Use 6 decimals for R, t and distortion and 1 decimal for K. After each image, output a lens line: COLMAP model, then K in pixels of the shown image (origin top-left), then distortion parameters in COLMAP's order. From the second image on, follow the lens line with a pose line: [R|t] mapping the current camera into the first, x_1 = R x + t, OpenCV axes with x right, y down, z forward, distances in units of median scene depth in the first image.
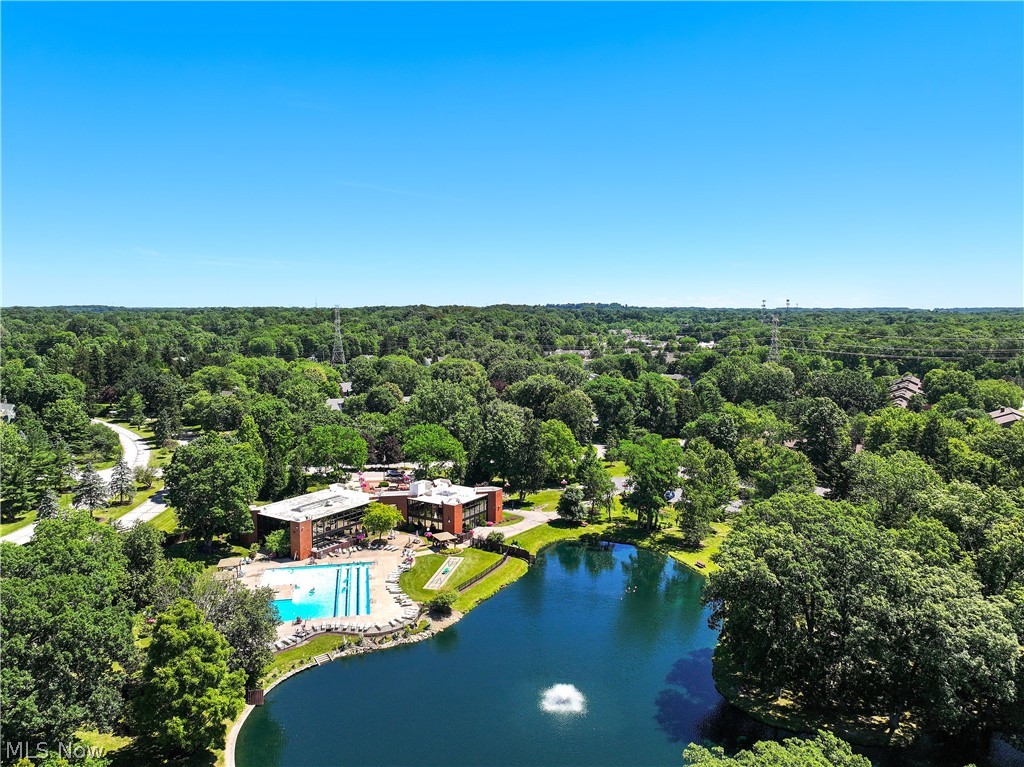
lens RADIAL K [[722.1, 0, 512.0], [0, 722.1, 383.5], [0, 0, 1]] dist [0.004389, 0.010283]
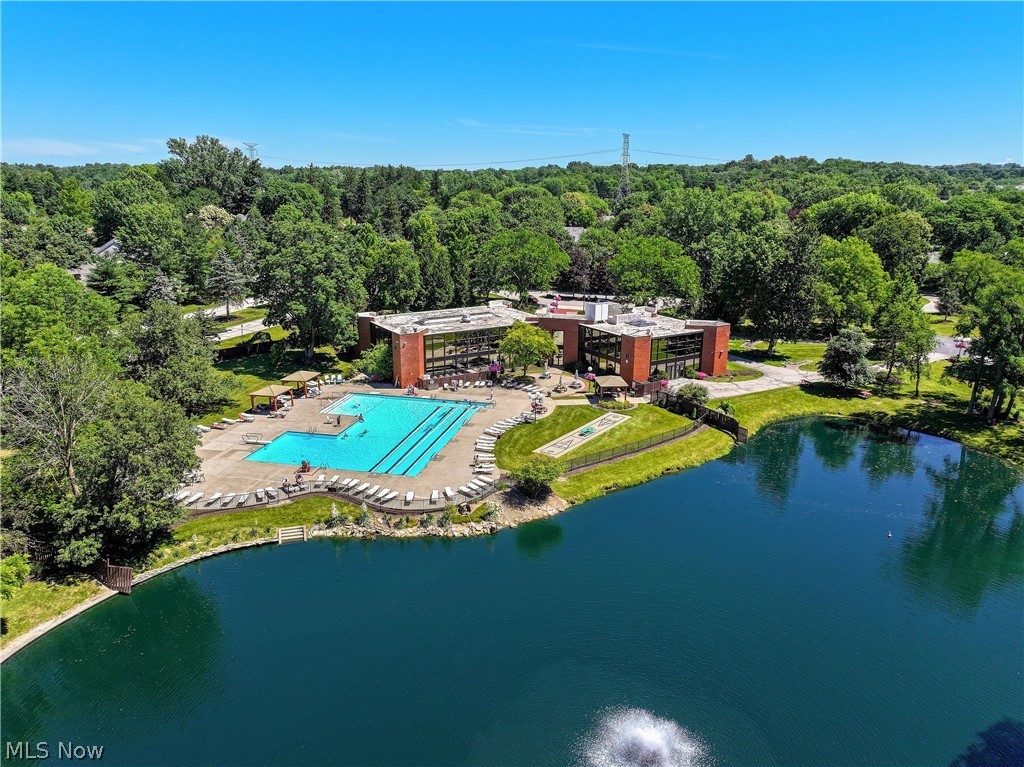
lens RADIAL K [[722.1, 0, 512.0], [0, 722.1, 383.5], [0, 0, 1]] dist [0.004389, 0.010283]
pose [[0.904258, 0.116998, -0.410644, 0.083484], [-0.041859, 0.981385, 0.187433, 0.088813], [0.424929, -0.152299, 0.892323, 0.358340]]
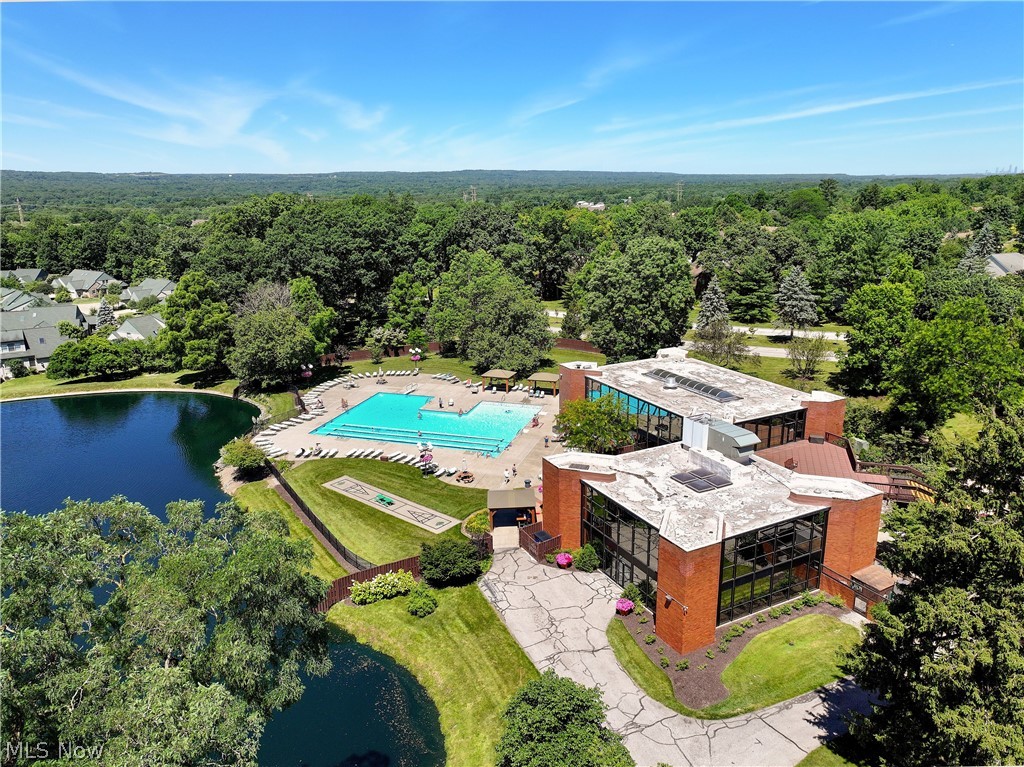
lens RADIAL K [[722.1, 0, 512.0], [0, 722.1, 383.5], [0, 0, 1]] dist [0.004389, 0.010283]
pose [[-0.481164, 0.235098, -0.844518, 0.239959], [-0.077458, 0.948198, 0.308092, 0.010420], [0.873202, 0.213657, -0.438029, 1.096467]]
